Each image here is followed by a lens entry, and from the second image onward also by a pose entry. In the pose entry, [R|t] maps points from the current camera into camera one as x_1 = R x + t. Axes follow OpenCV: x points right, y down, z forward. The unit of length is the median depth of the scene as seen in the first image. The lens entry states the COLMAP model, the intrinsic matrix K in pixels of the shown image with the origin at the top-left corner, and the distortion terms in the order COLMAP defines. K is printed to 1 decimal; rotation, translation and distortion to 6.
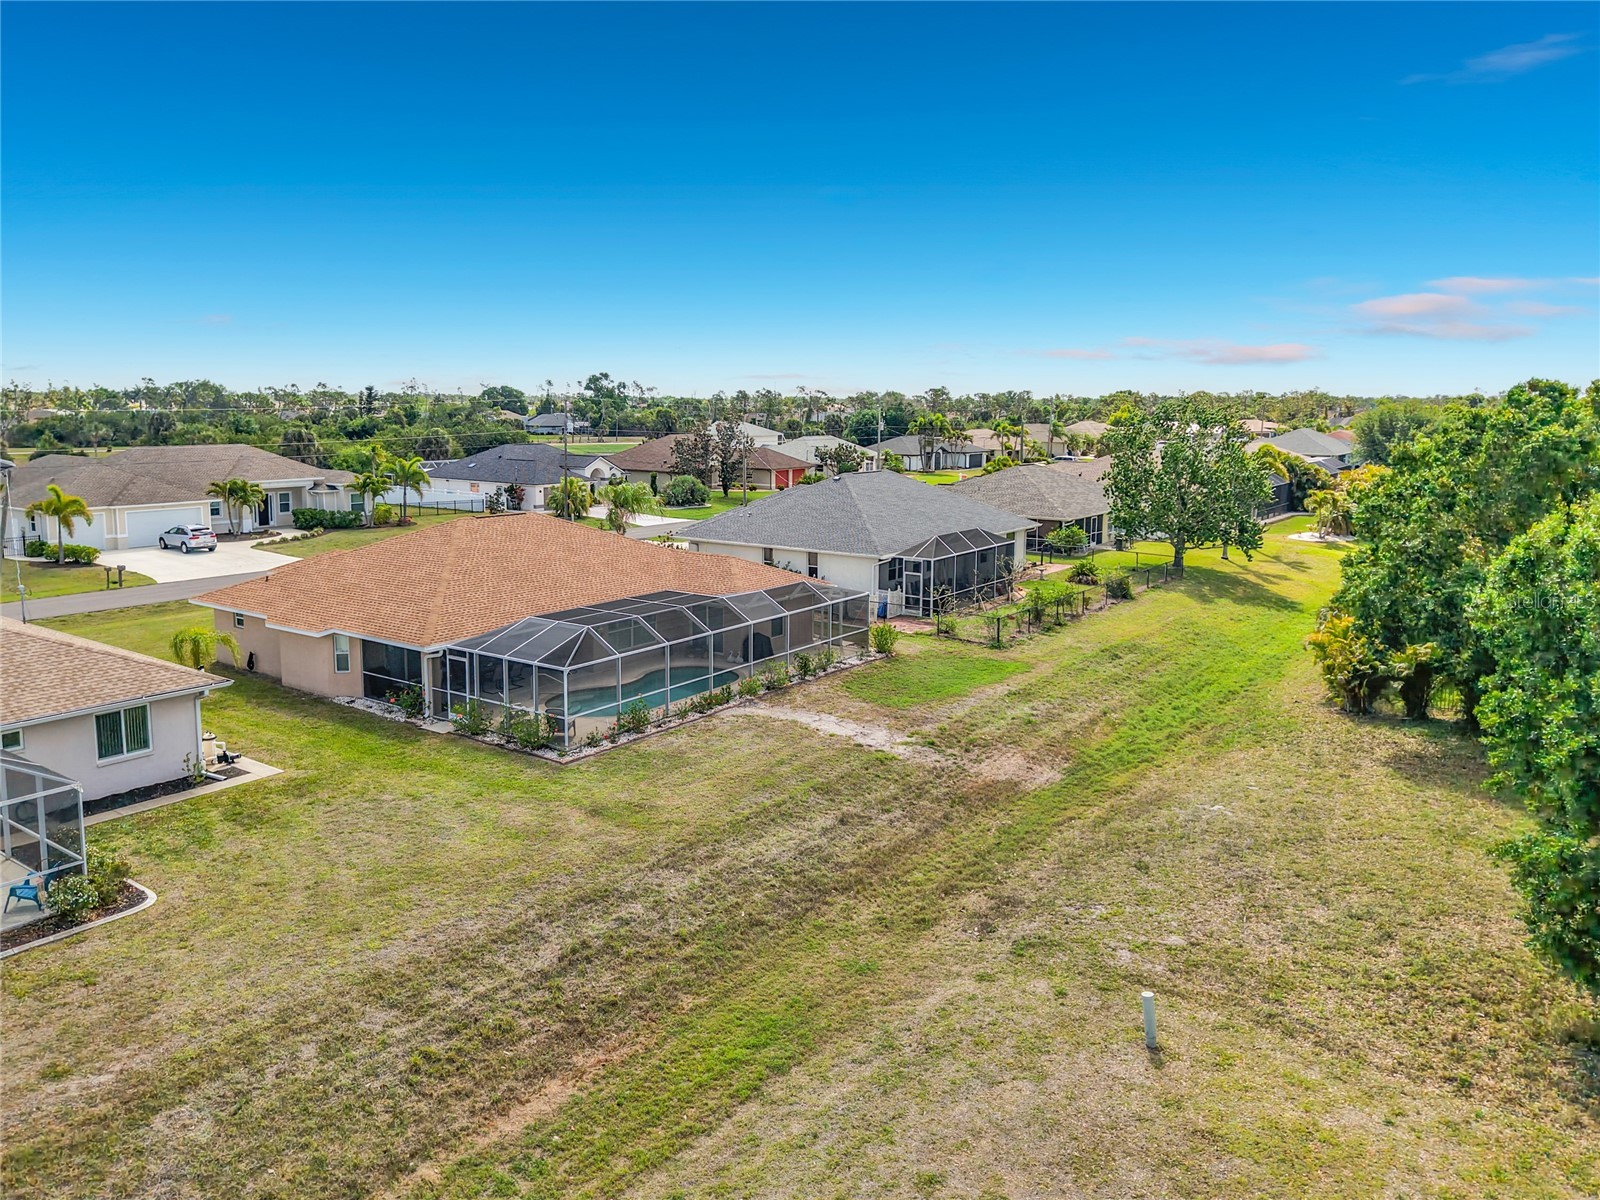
lens RADIAL K [[1146.0, 0, 797.6], [0, 1146.0, 592.9], [0, 0, 1]] dist [0.076922, -0.130710]
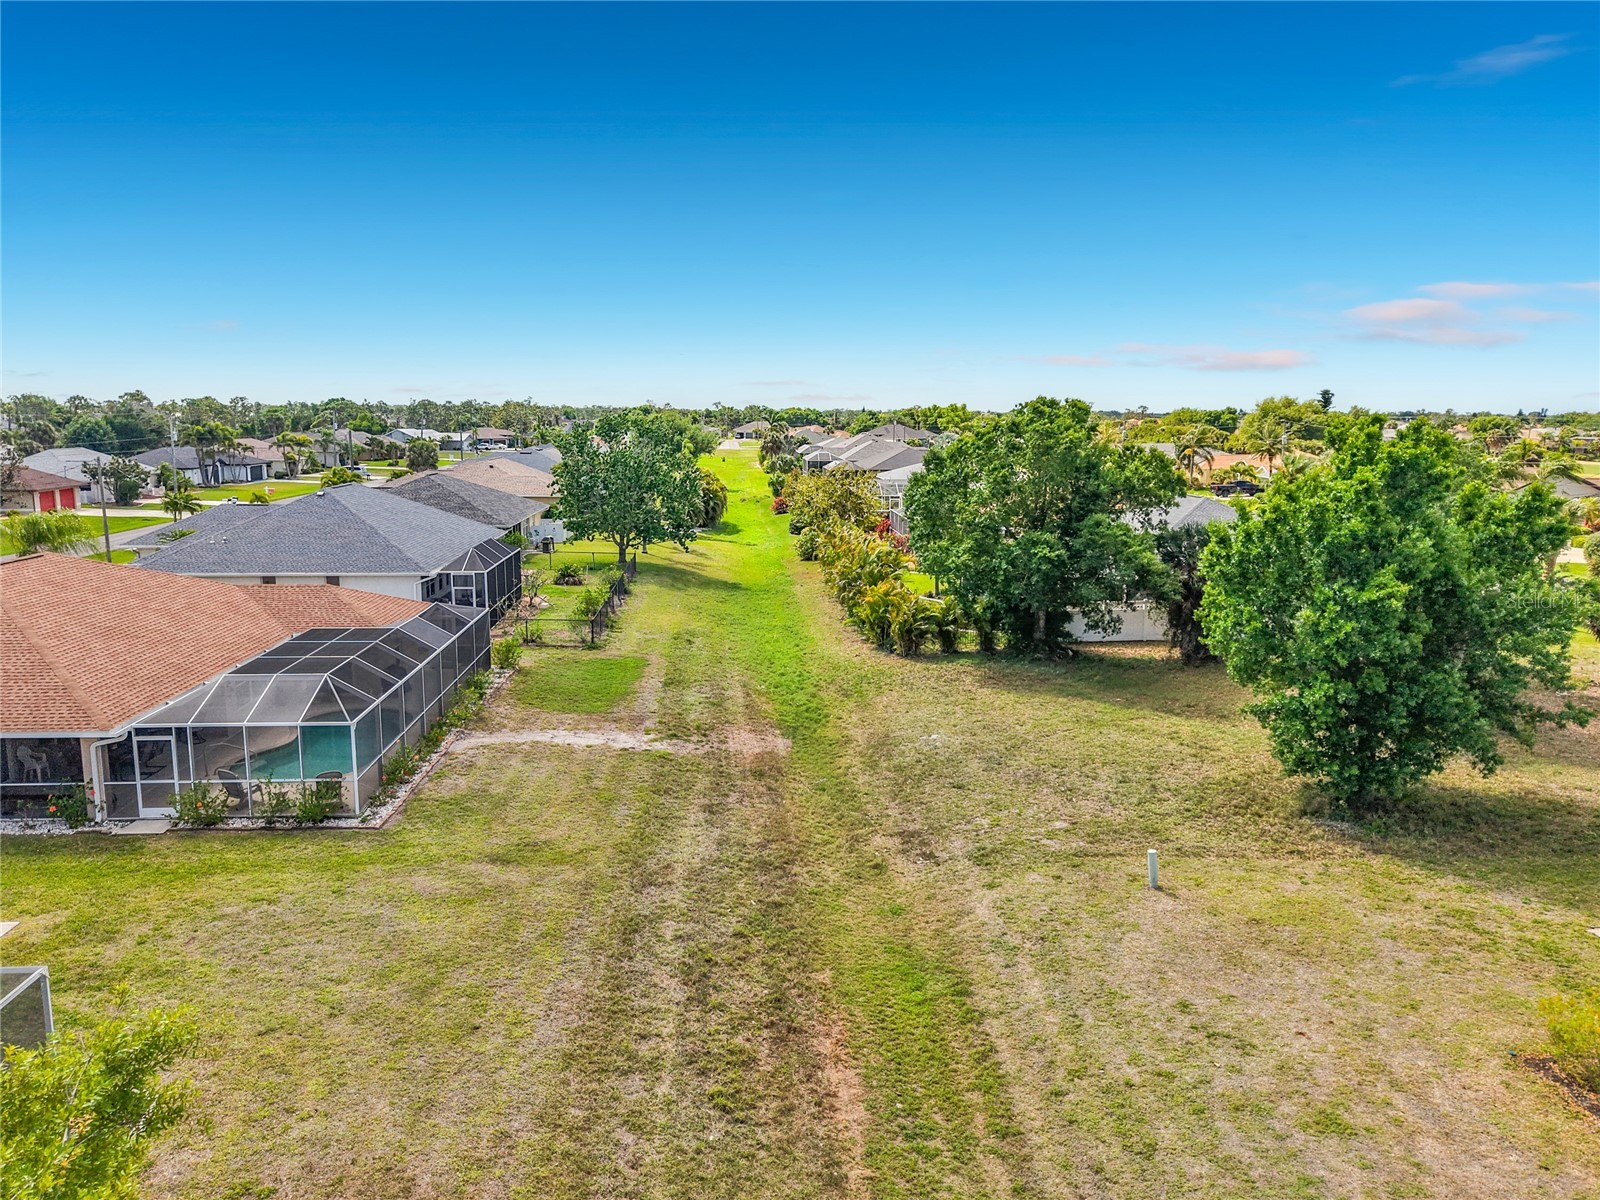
lens RADIAL K [[1125.0, 0, 800.0], [0, 1125.0, 600.0], [0, 0, 1]] dist [0.072434, -0.089399]
pose [[0.773522, -0.105024, 0.625007, -0.534942], [0.103370, 0.993875, 0.039075, -0.028039], [-0.625282, 0.034381, 0.779641, 0.131450]]
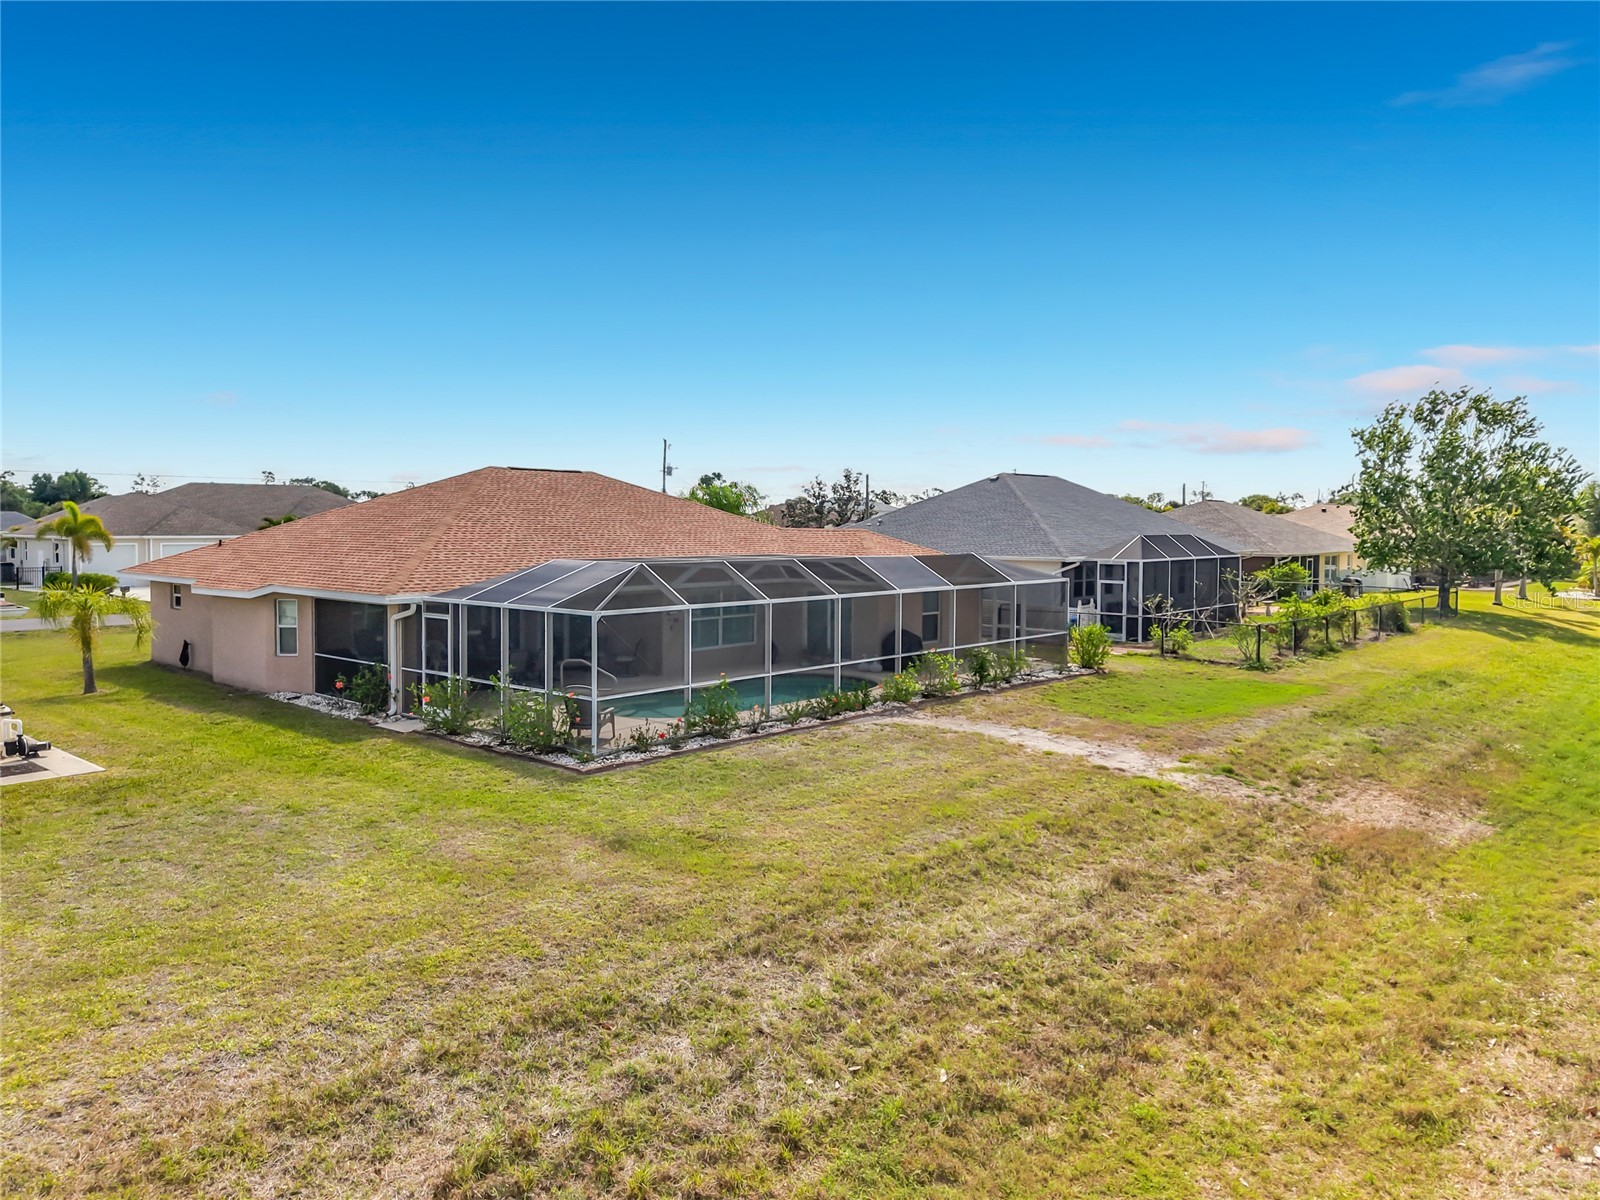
lens RADIAL K [[1151.2, 0, 786.8], [0, 1151.2, 601.0], [0, 0, 1]] dist [0.045715, -0.060793]
pose [[0.994461, 0.006500, -0.104906, -0.050761], [-0.016802, 0.995081, -0.097626, 0.132078], [0.103755, 0.098848, 0.989679, 0.494843]]
